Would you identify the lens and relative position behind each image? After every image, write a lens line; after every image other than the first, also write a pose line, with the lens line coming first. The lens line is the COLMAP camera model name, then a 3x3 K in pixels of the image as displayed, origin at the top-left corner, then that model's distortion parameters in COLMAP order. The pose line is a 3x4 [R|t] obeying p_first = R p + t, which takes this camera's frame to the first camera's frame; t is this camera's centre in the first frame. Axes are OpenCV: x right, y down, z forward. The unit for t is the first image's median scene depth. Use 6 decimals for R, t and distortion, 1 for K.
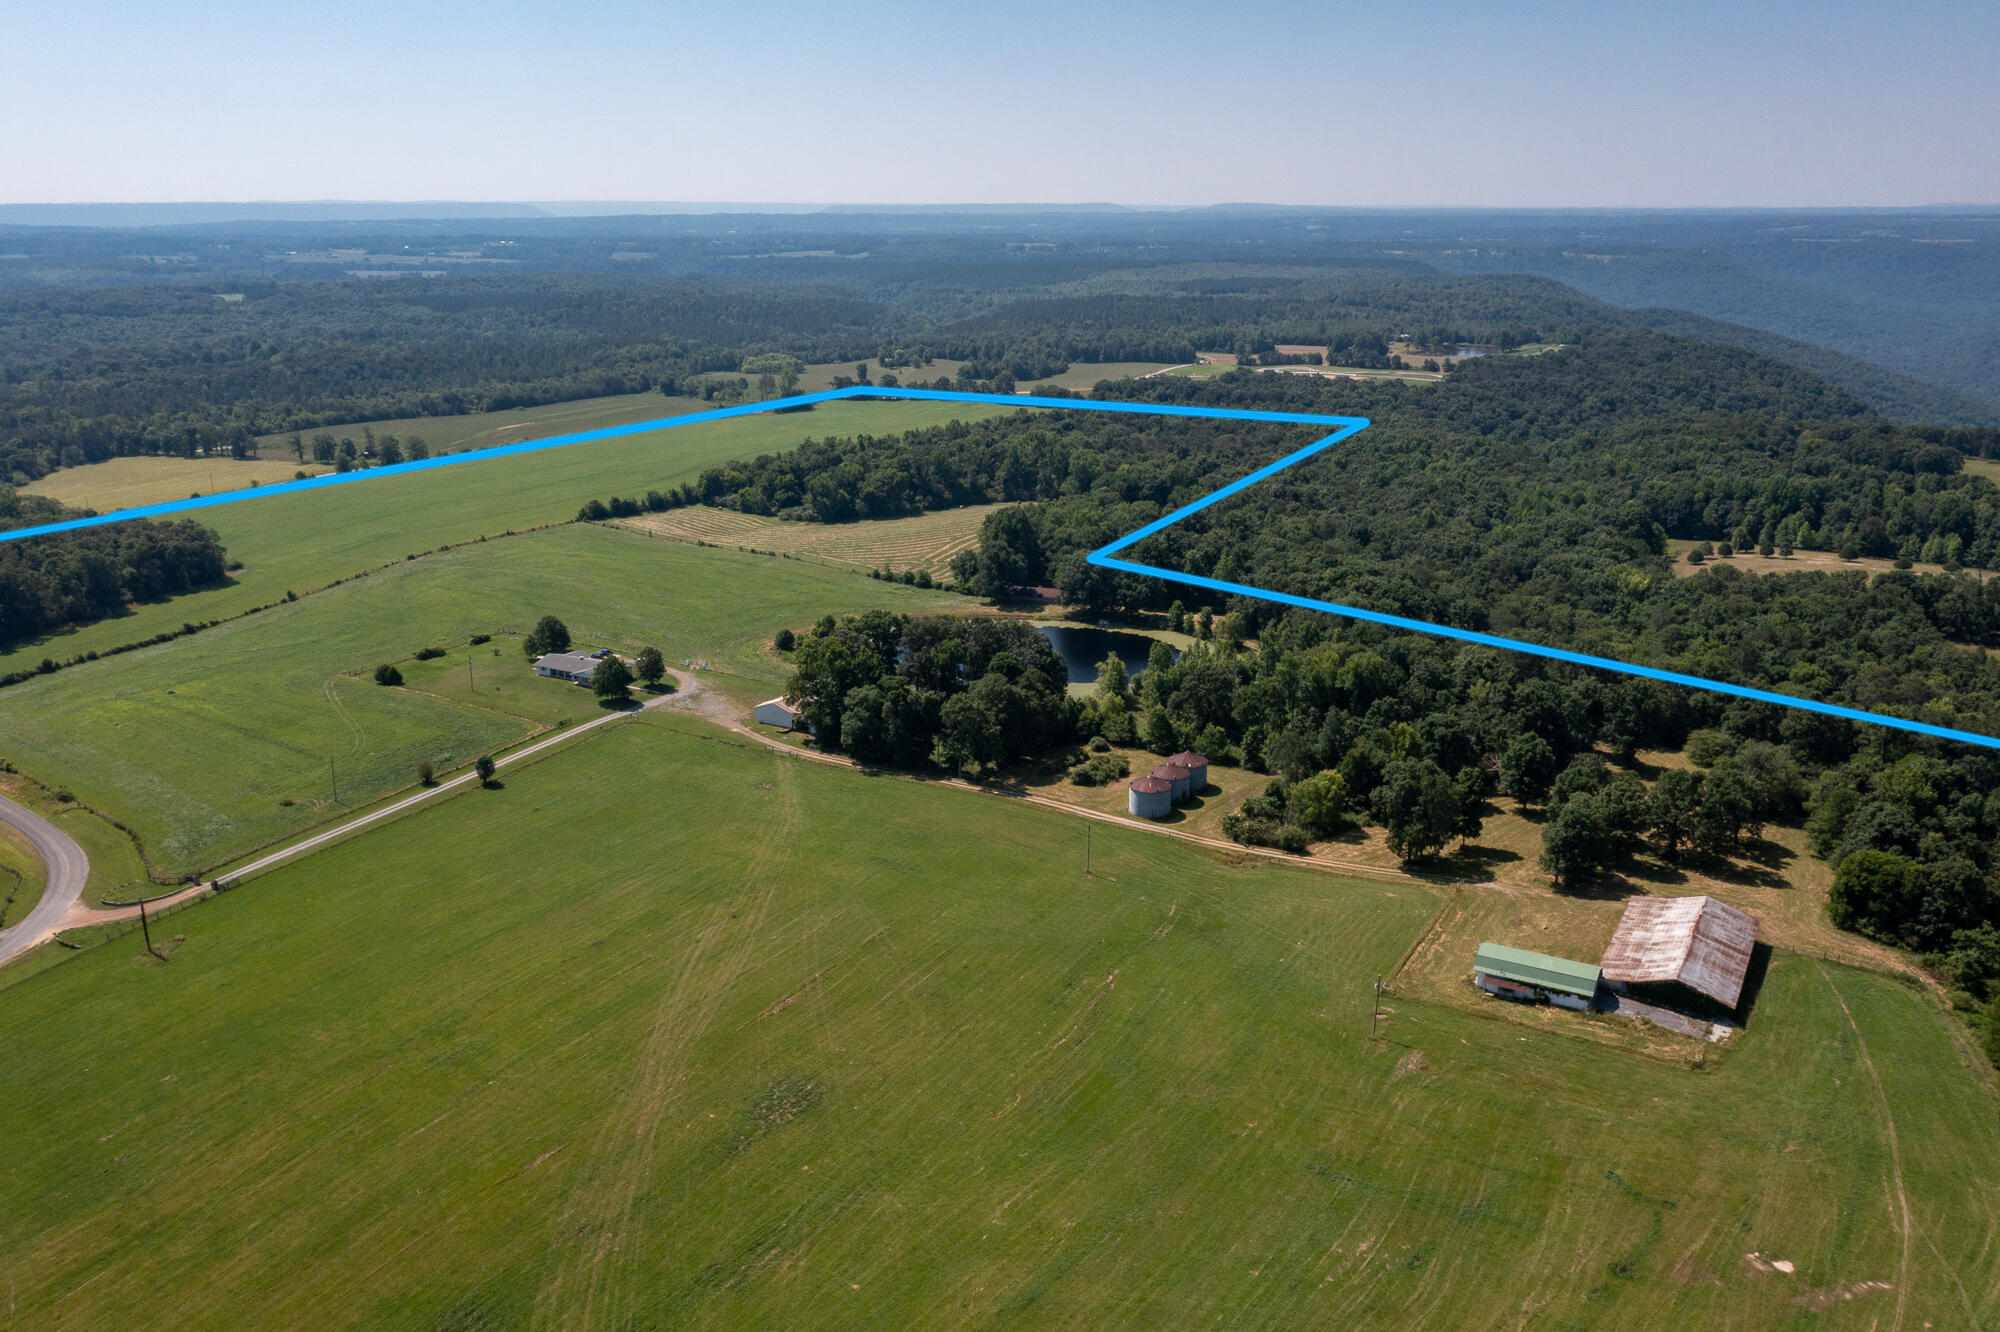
lens RADIAL K [[1593.6, 0, 1000.0], [0, 1593.6, 666.0], [0, 0, 1]] dist [0.002809, 0.014371]
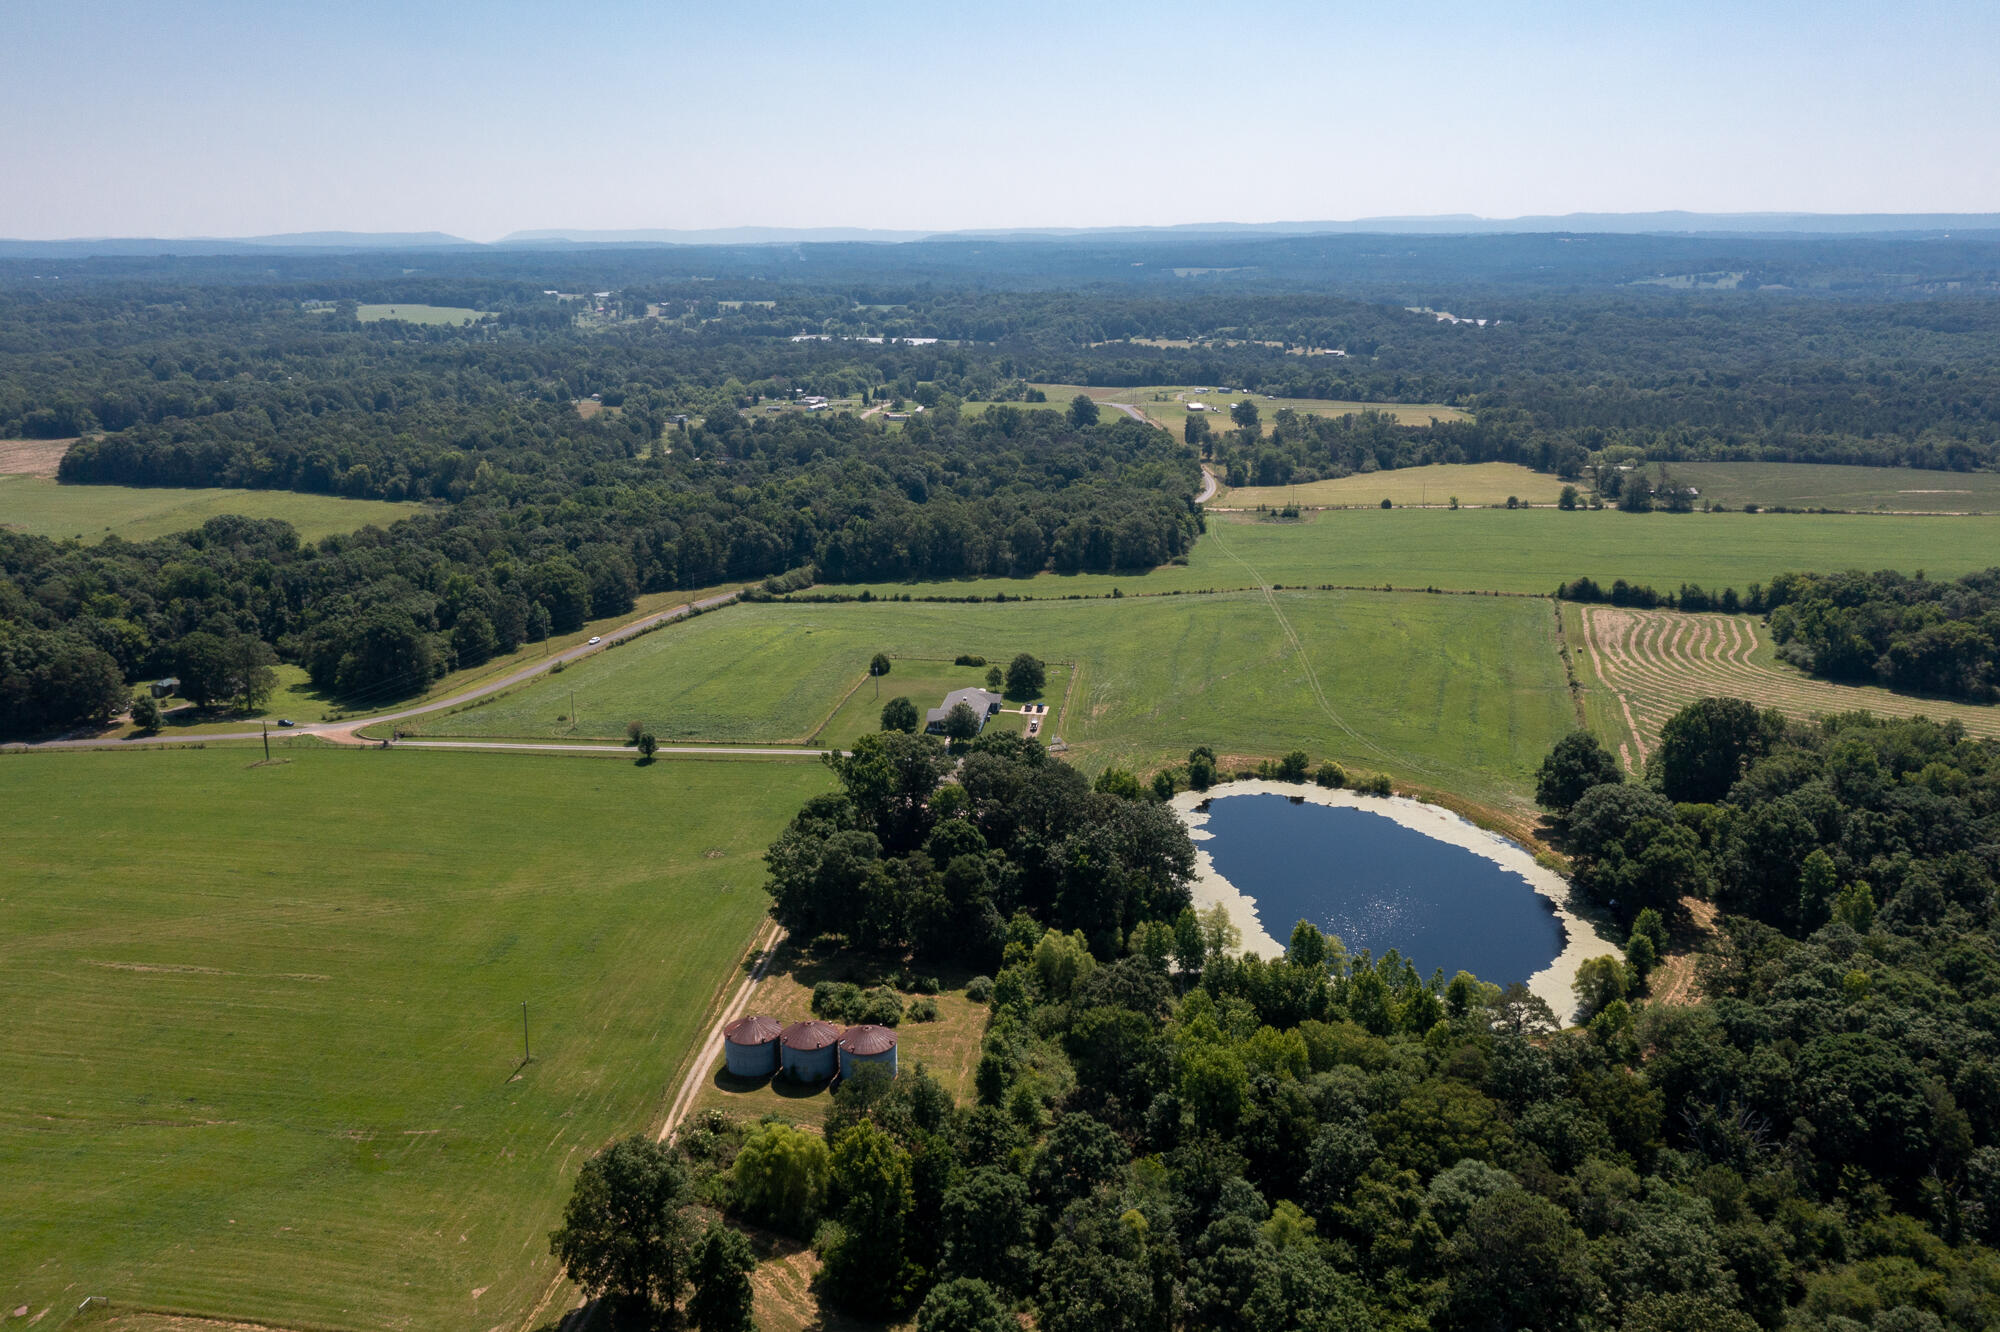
lens RADIAL K [[1585.3, 0, 1000.0], [0, 1585.3, 666.0], [0, 0, 1]] dist [0.002624, 0.015376]
pose [[0.363718, 0.247884, -0.897921, 0.511370], [-0.249663, 0.954617, 0.162406, -0.157579], [0.897428, 0.165108, 0.409099, 0.535098]]
